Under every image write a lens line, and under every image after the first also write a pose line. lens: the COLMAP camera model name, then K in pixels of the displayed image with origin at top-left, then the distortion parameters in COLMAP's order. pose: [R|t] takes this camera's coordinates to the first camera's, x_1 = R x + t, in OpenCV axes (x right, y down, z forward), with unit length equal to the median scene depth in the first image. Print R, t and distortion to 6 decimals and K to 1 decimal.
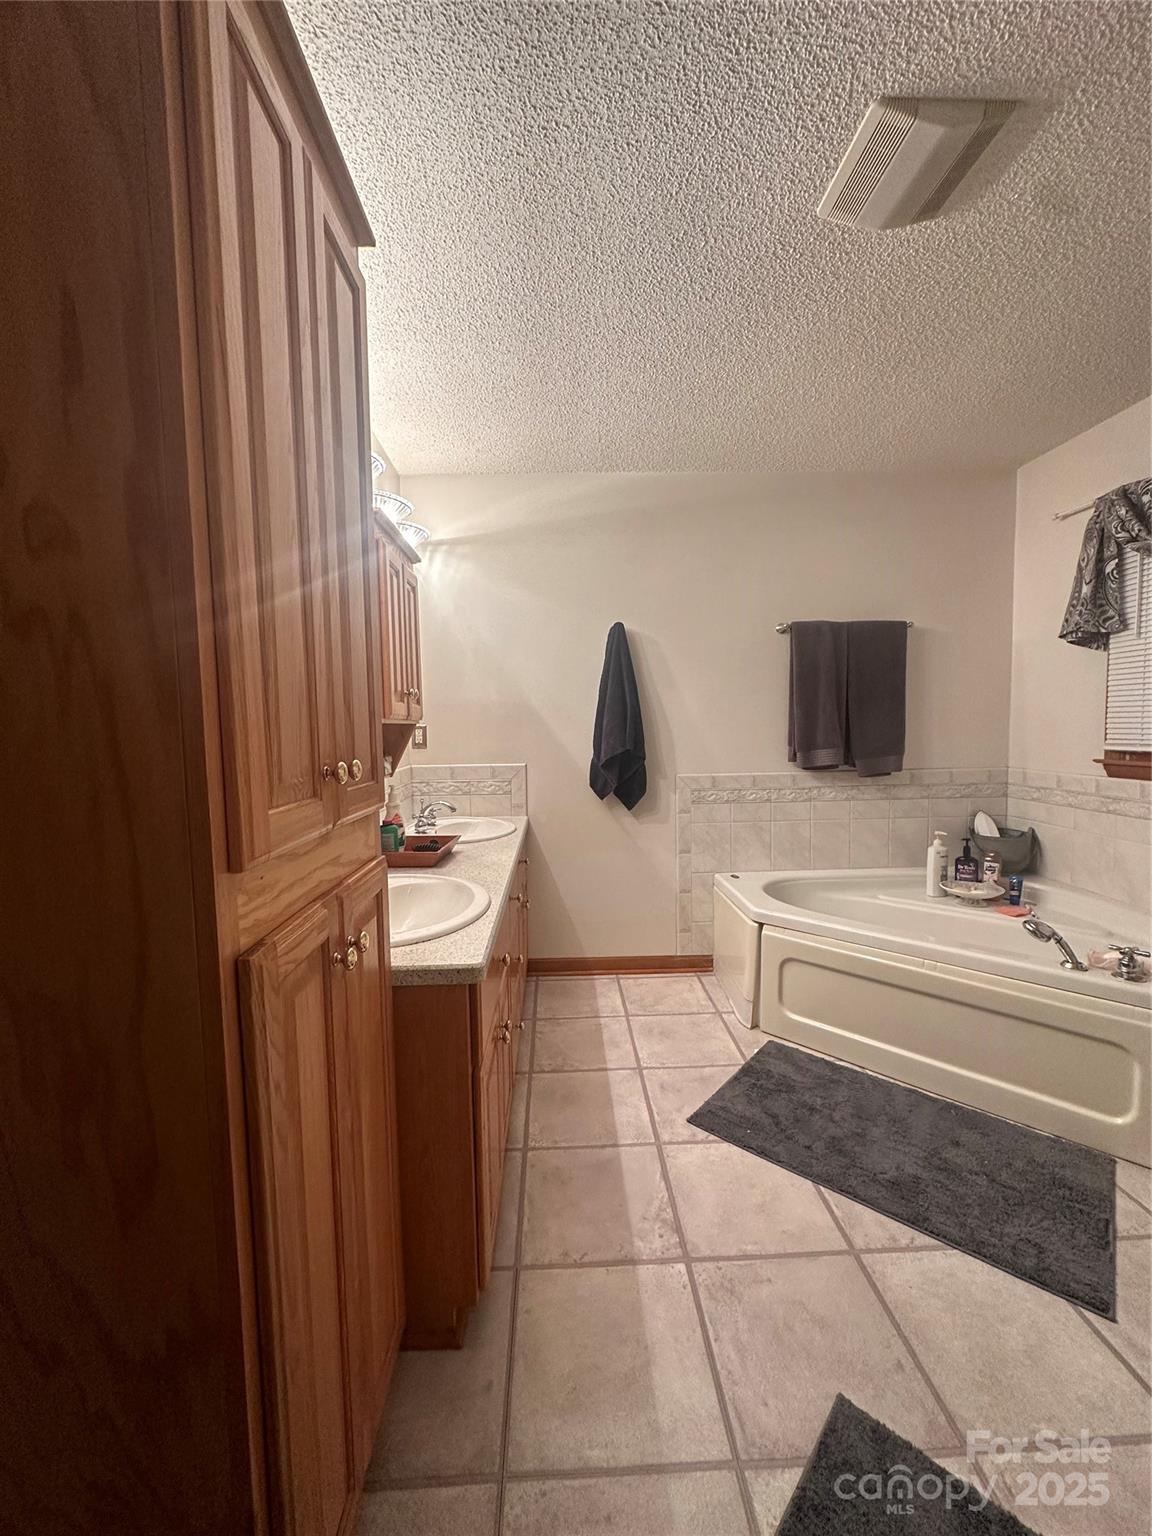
lens RADIAL K [[613.3, 0, 577.4], [0, 613.3, 767.5], [0, 0, 1]] dist [-0.001423, 0.000882]
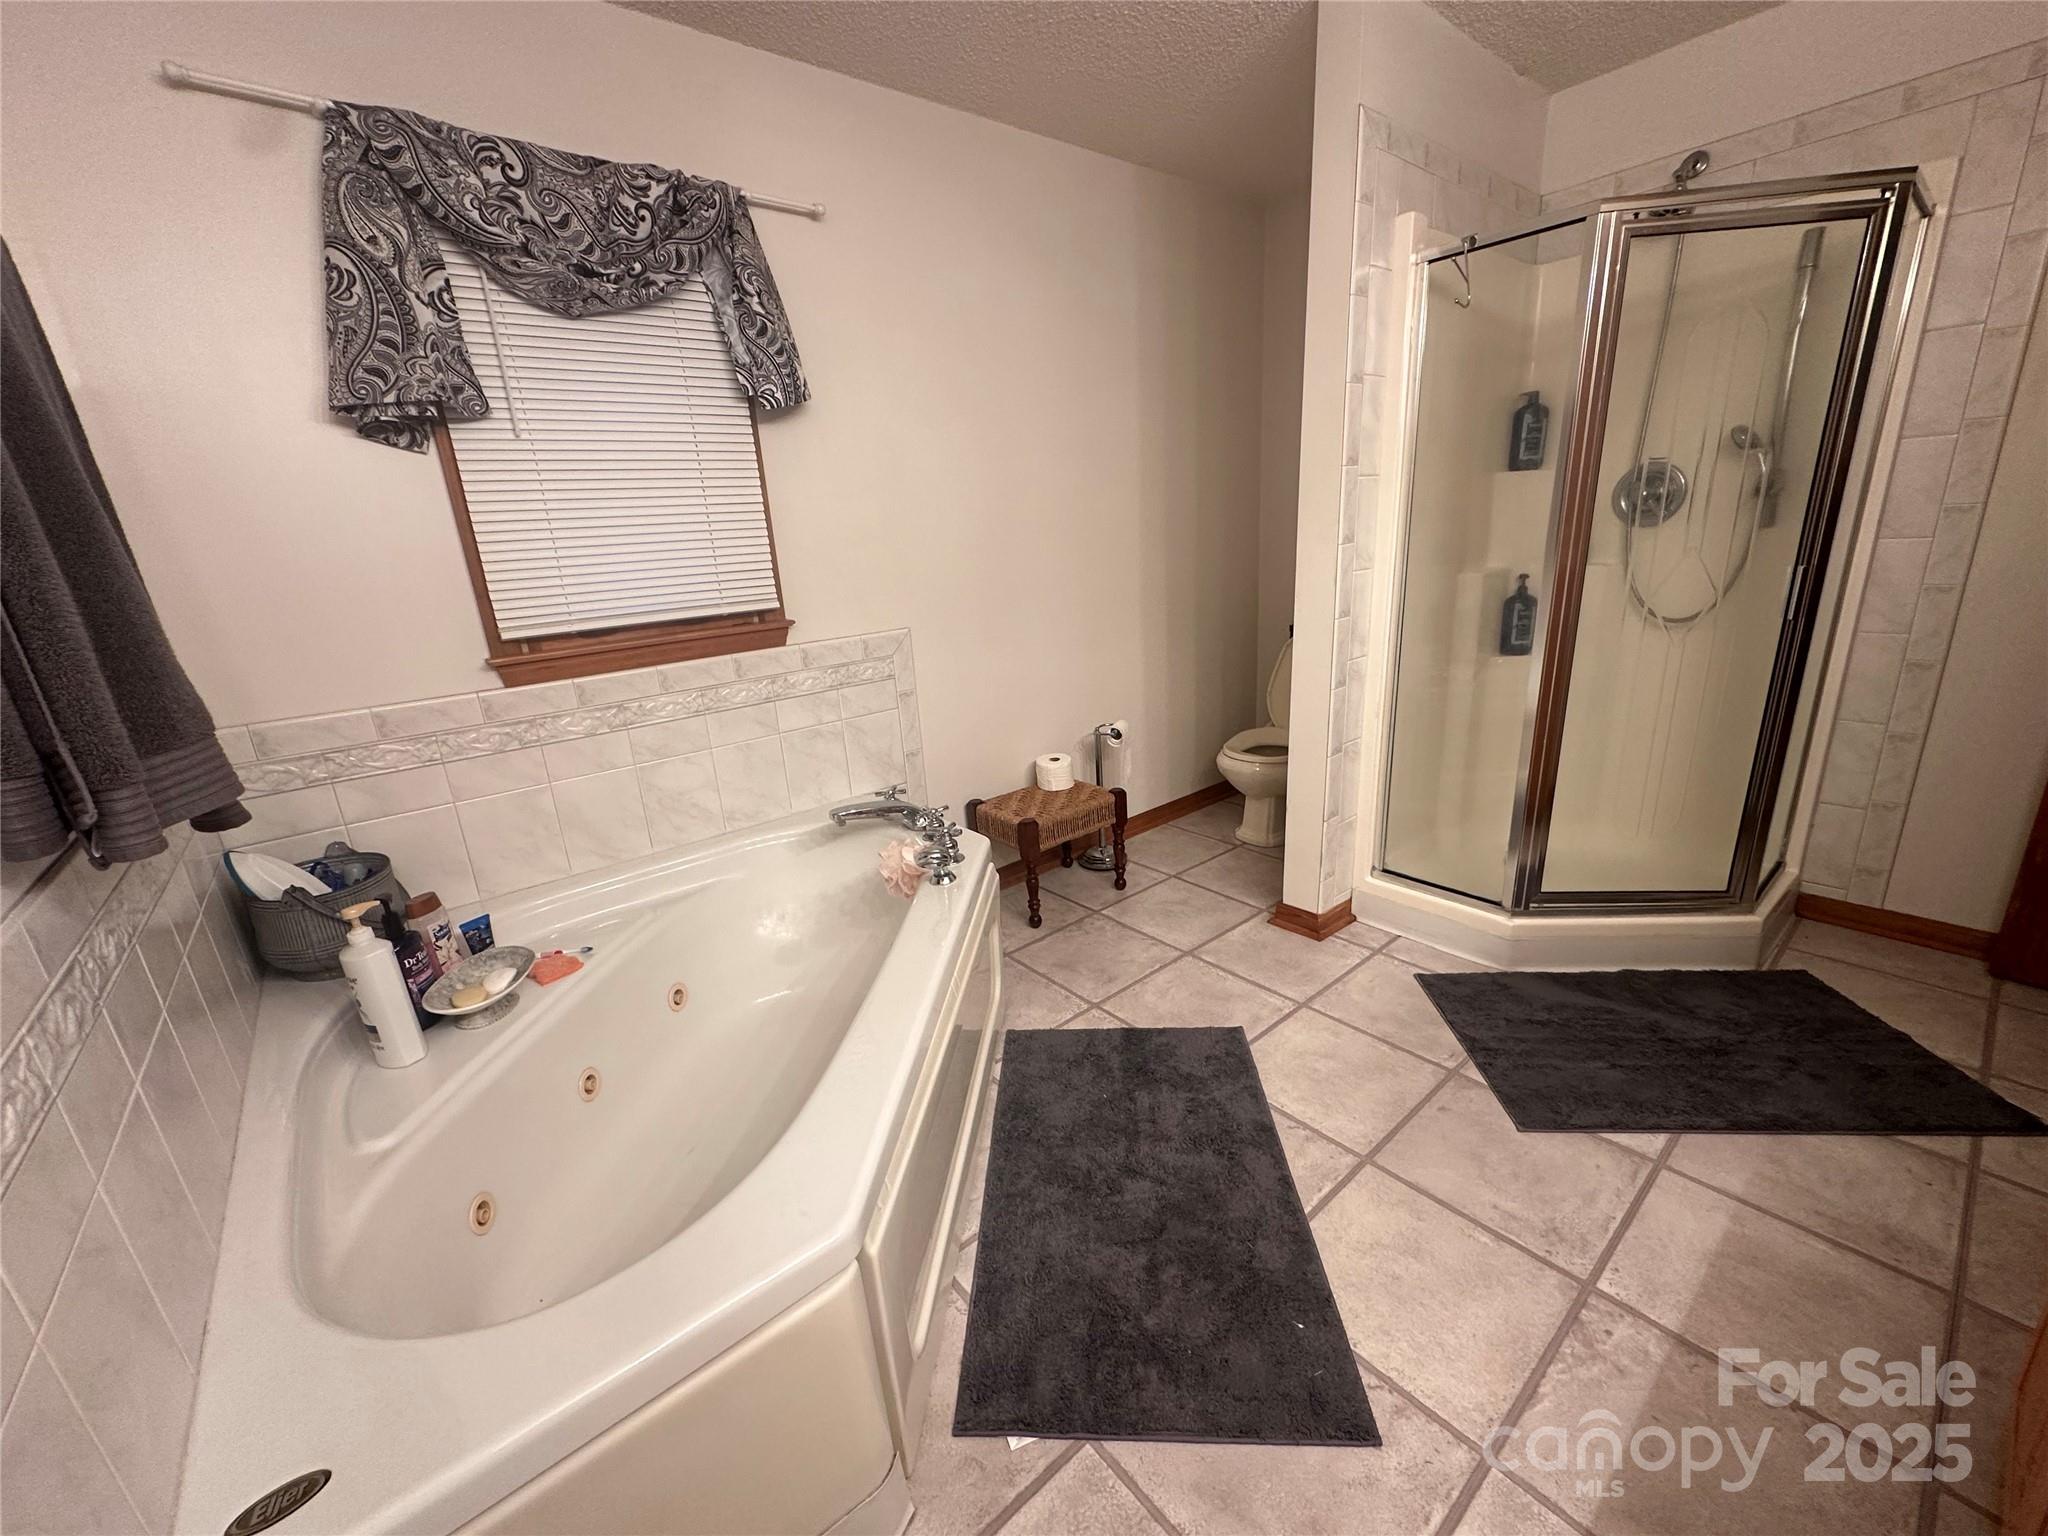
lens RADIAL K [[817.7, 0, 1032.3], [0, 817.7, 766.4], [0, 0, 1]] dist [-0.001423, 0.000882]
pose [[-0.610075, -0.173798, 0.773048, -0.047115], [0.130451, 0.940301, 0.314350, -0.127716], [-0.781532, 0.292622, -0.550982, 1.484001]]
